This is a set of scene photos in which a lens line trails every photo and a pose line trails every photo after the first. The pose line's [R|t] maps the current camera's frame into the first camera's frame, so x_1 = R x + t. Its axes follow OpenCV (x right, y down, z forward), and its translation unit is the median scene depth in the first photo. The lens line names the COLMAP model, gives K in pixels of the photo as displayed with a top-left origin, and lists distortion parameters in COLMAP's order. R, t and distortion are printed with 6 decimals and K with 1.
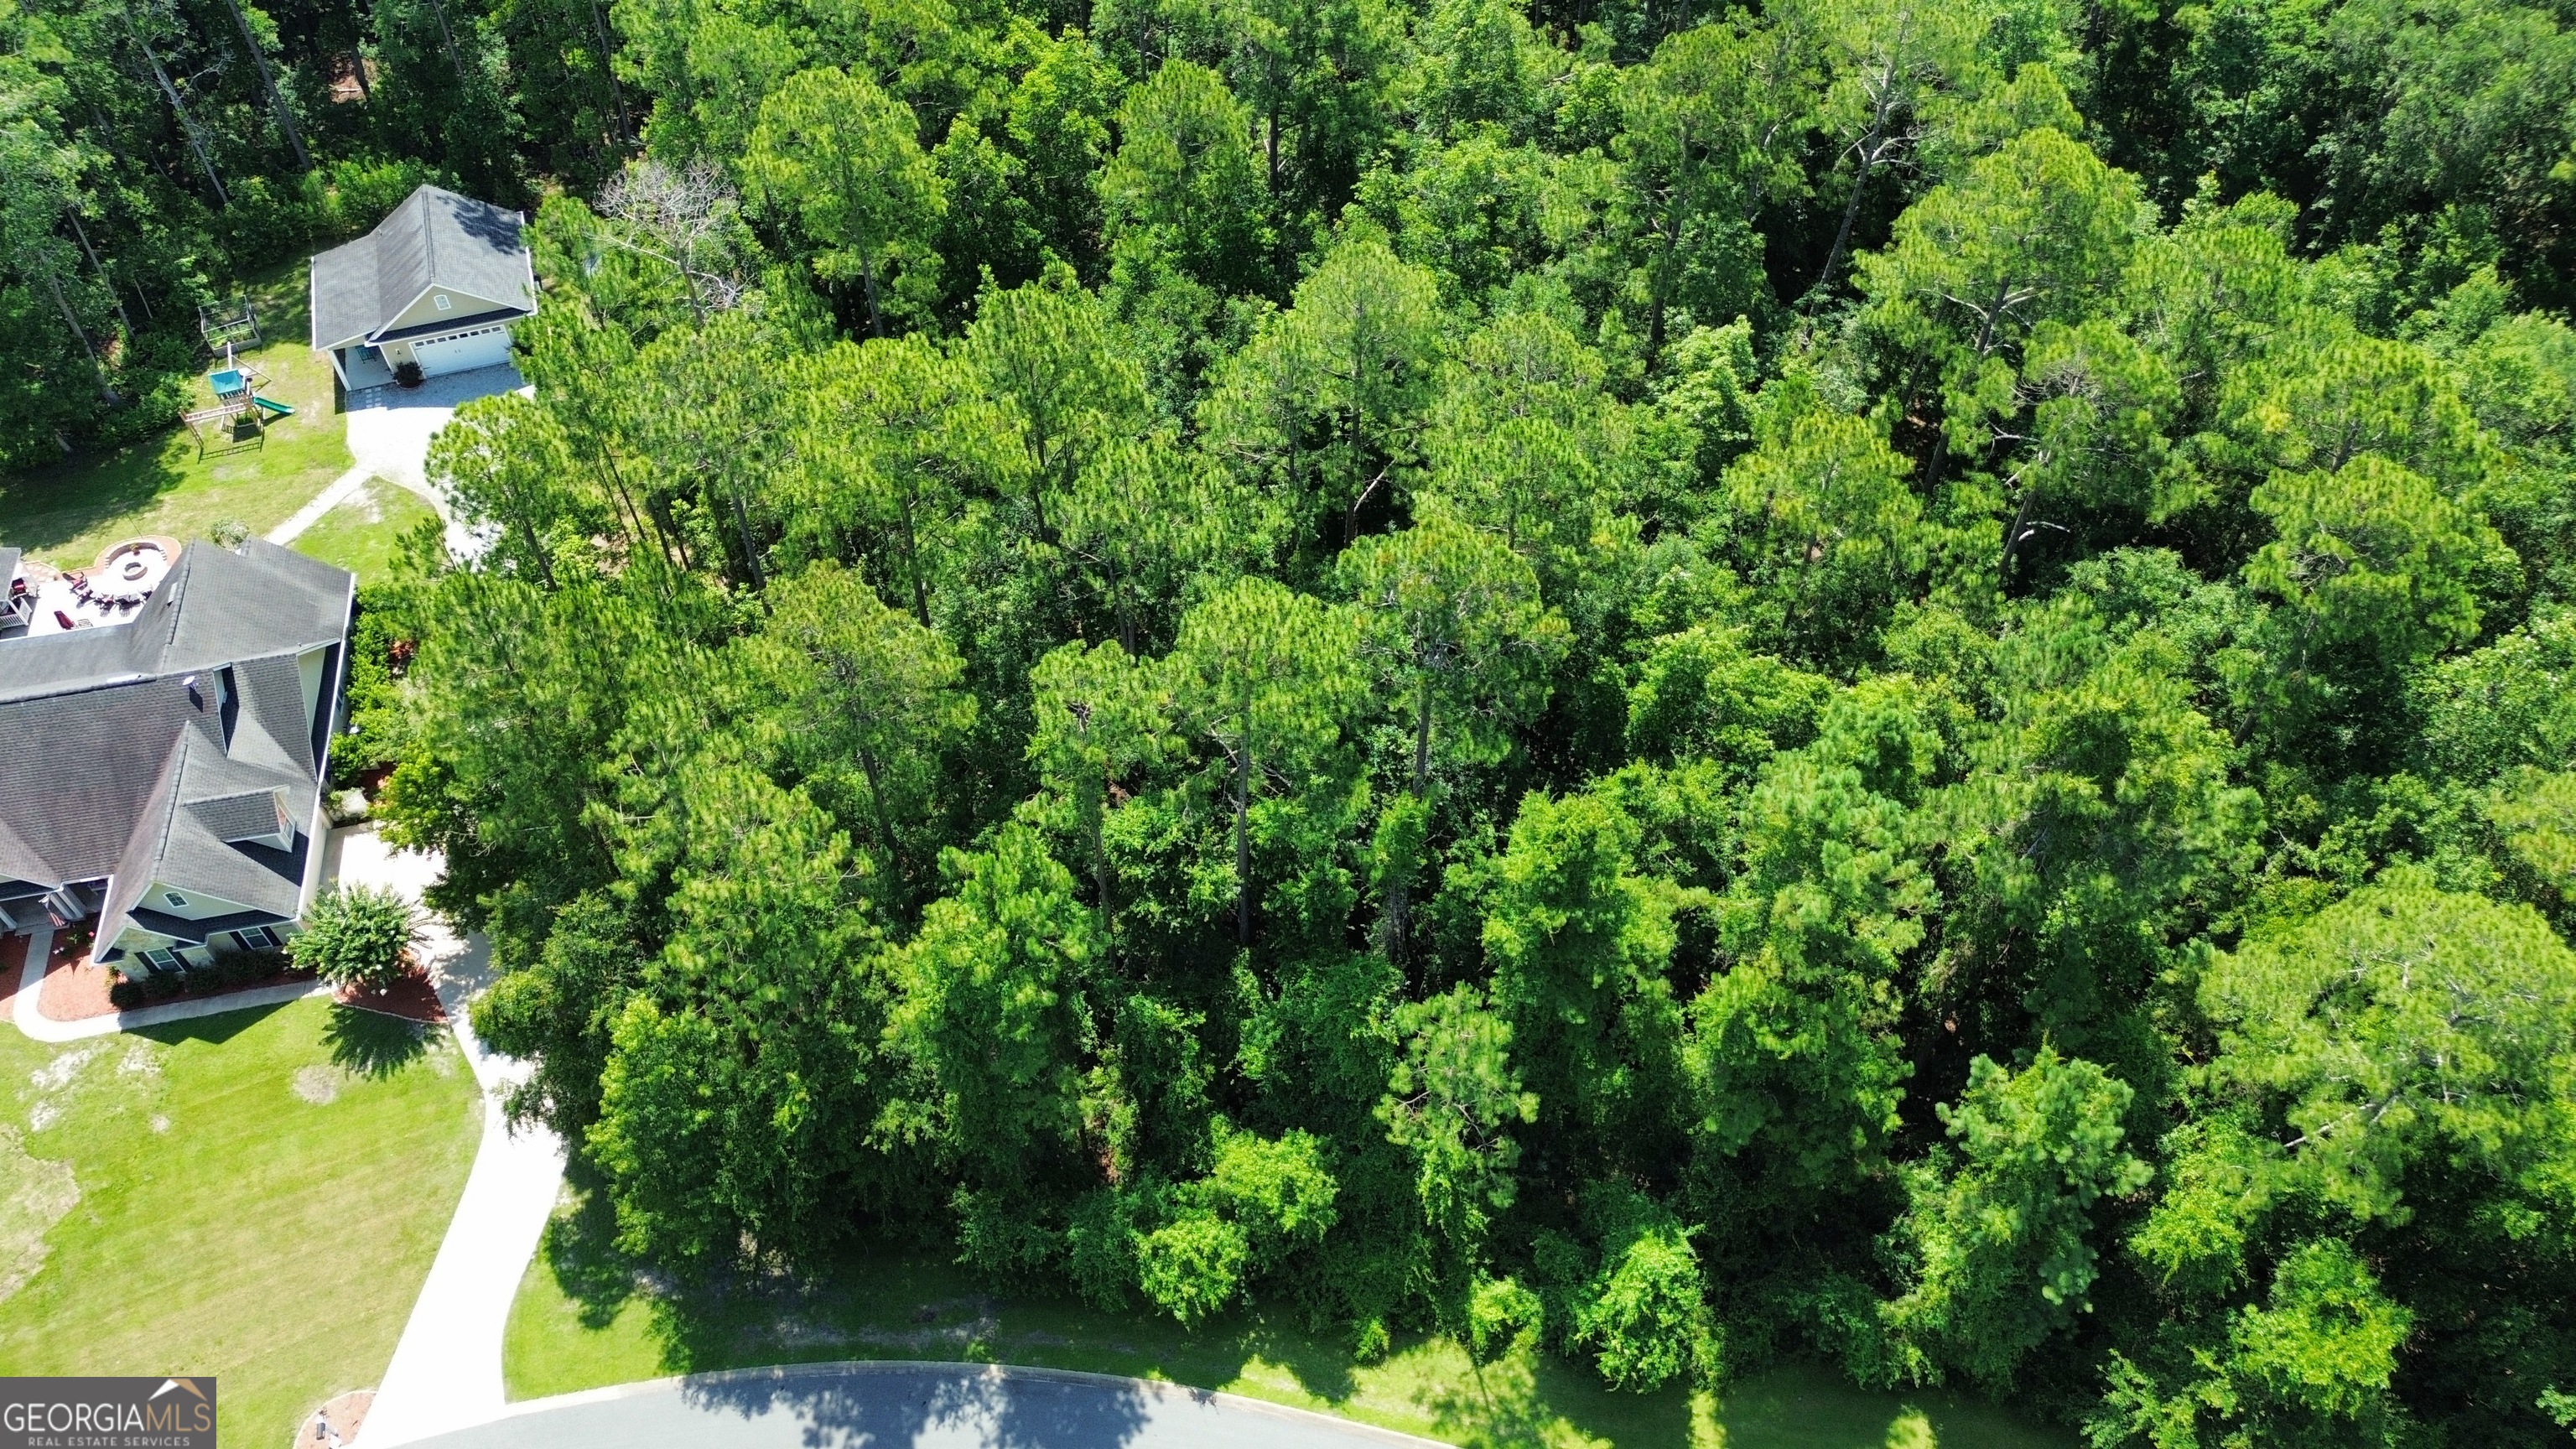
lens RADIAL K [[1831.8, 0, 1279.2], [0, 1831.8, 735.7], [0, 0, 1]] dist [0.071772, -0.065507]
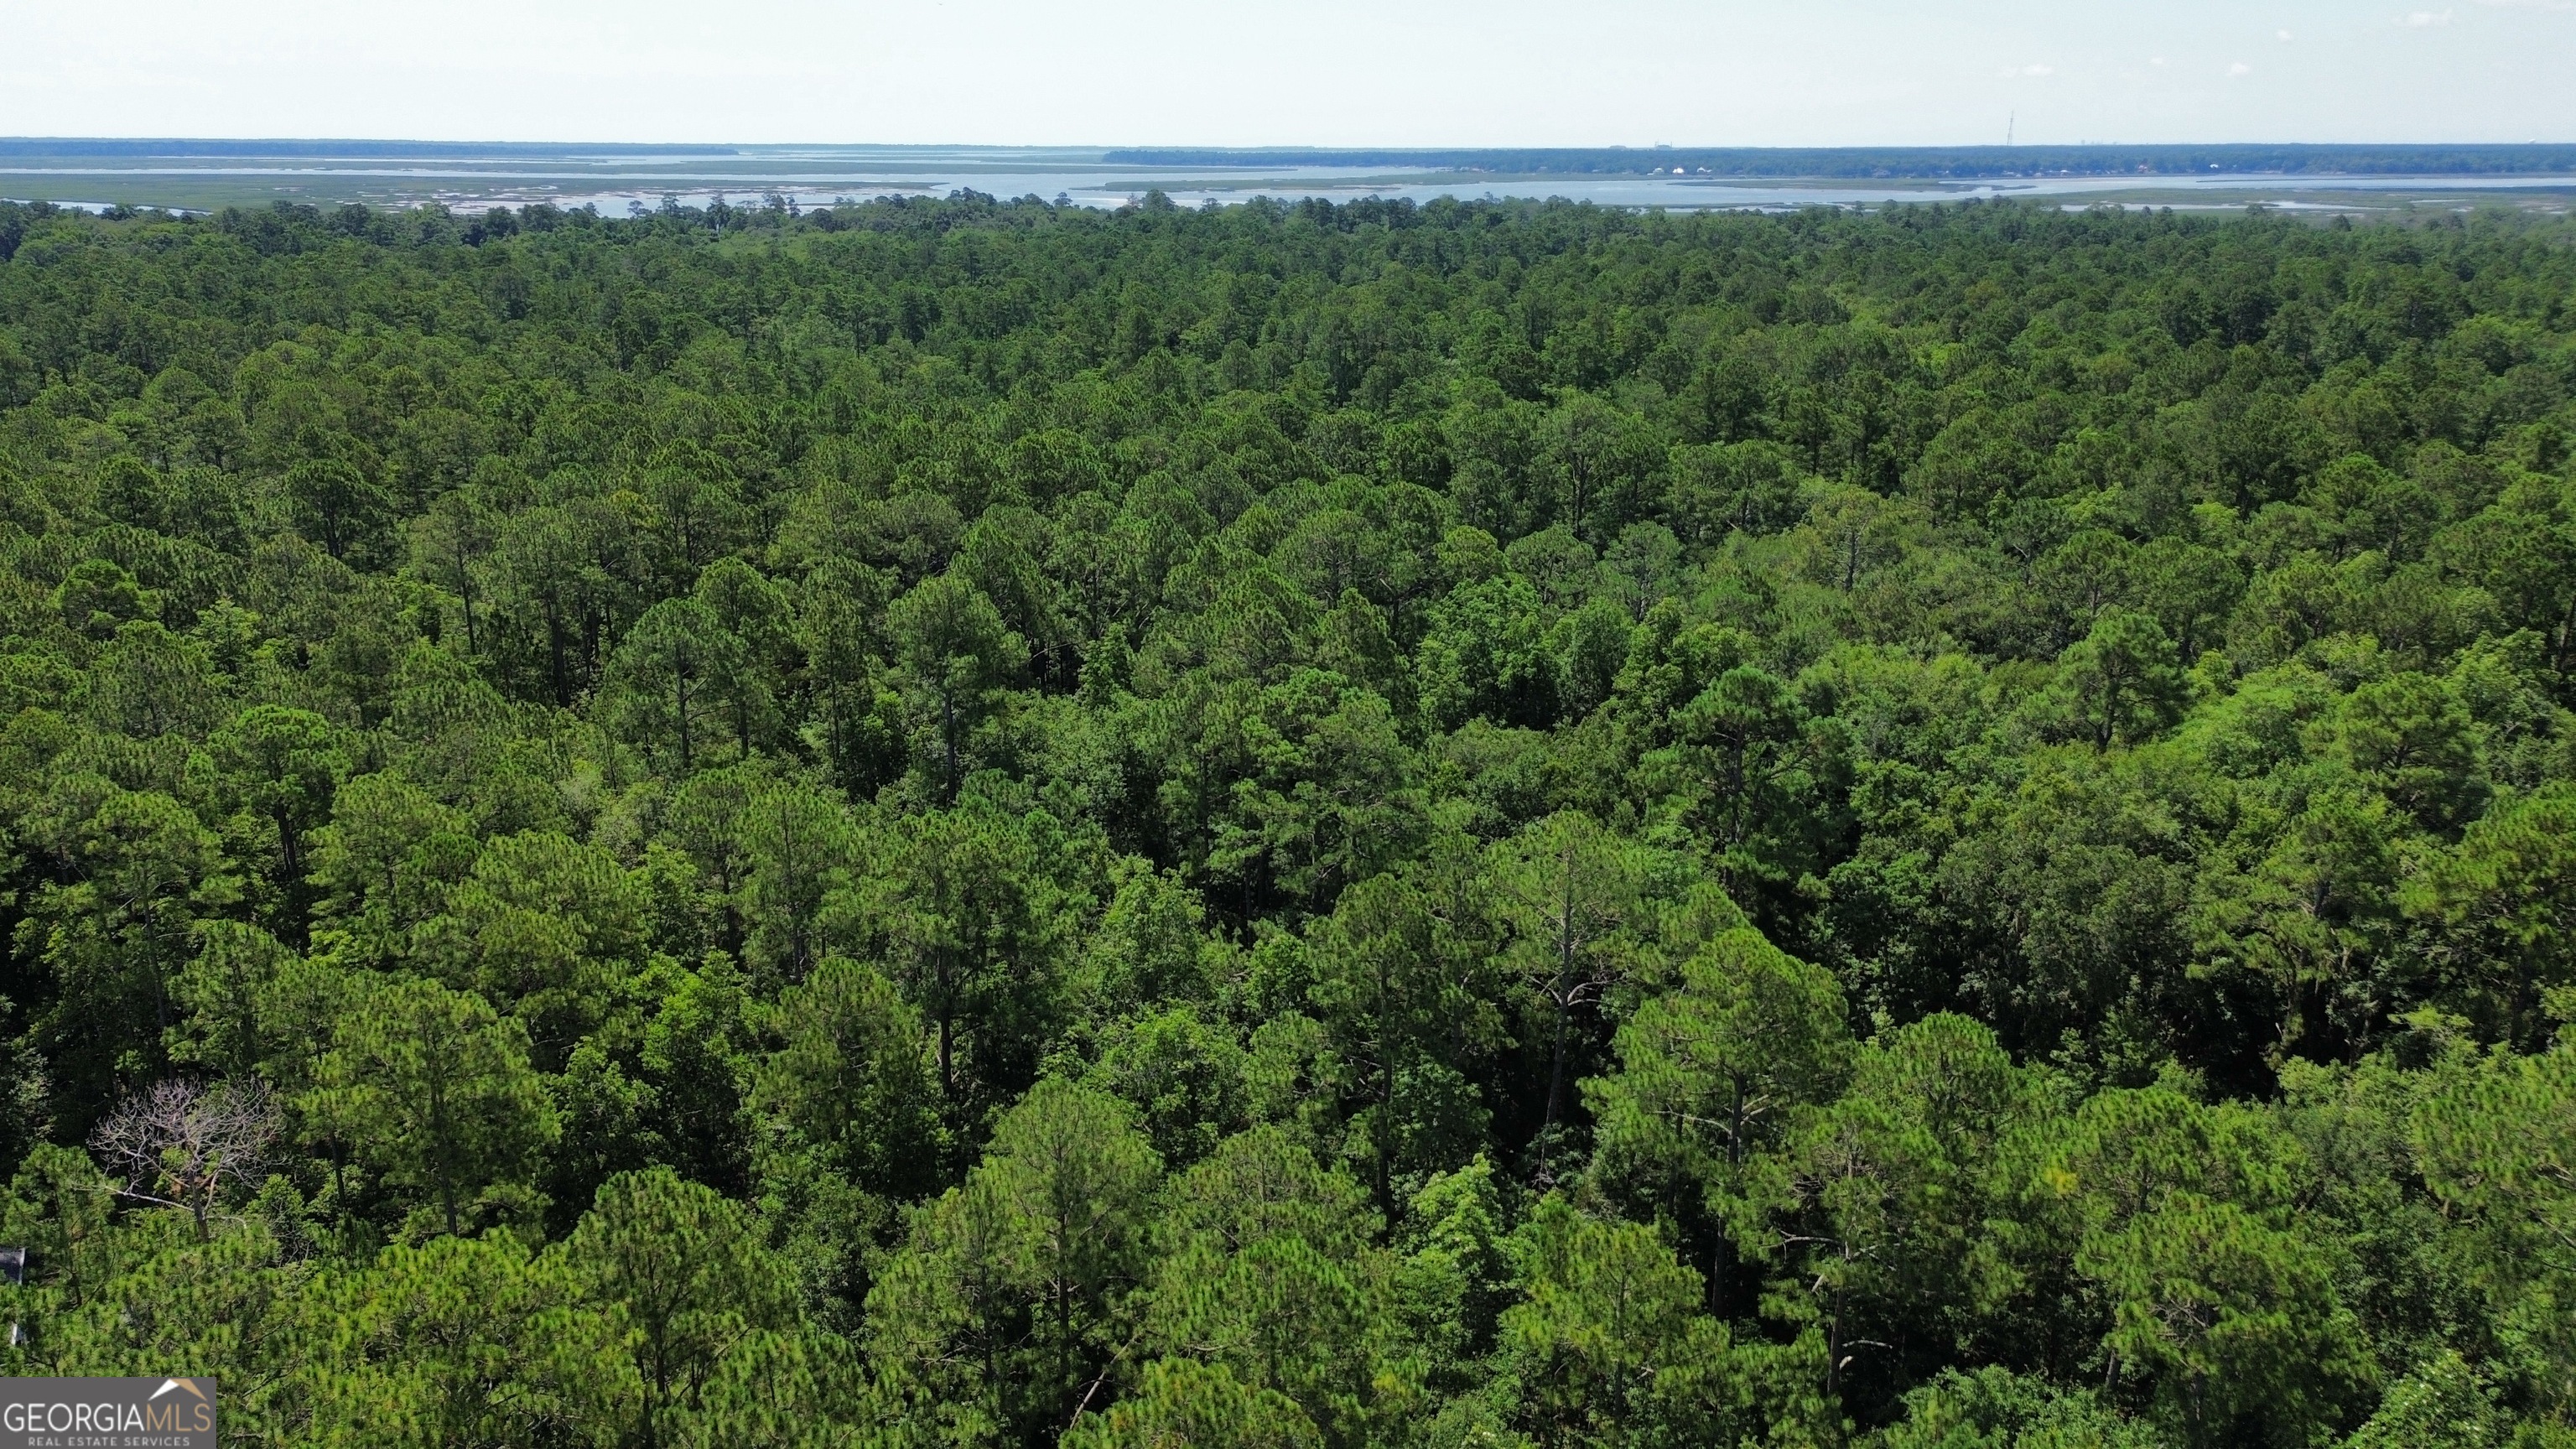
lens RADIAL K [[1831.8, 0, 1281.7], [0, 1831.8, 719.1], [0, 0, 1]] dist [0.071772, -0.065507]
pose [[0.979958, -0.052498, 0.192162, -0.007180], [0.147718, 0.838701, -0.524175, 0.052145], [-0.133649, 0.542056, 0.829647, 0.139286]]
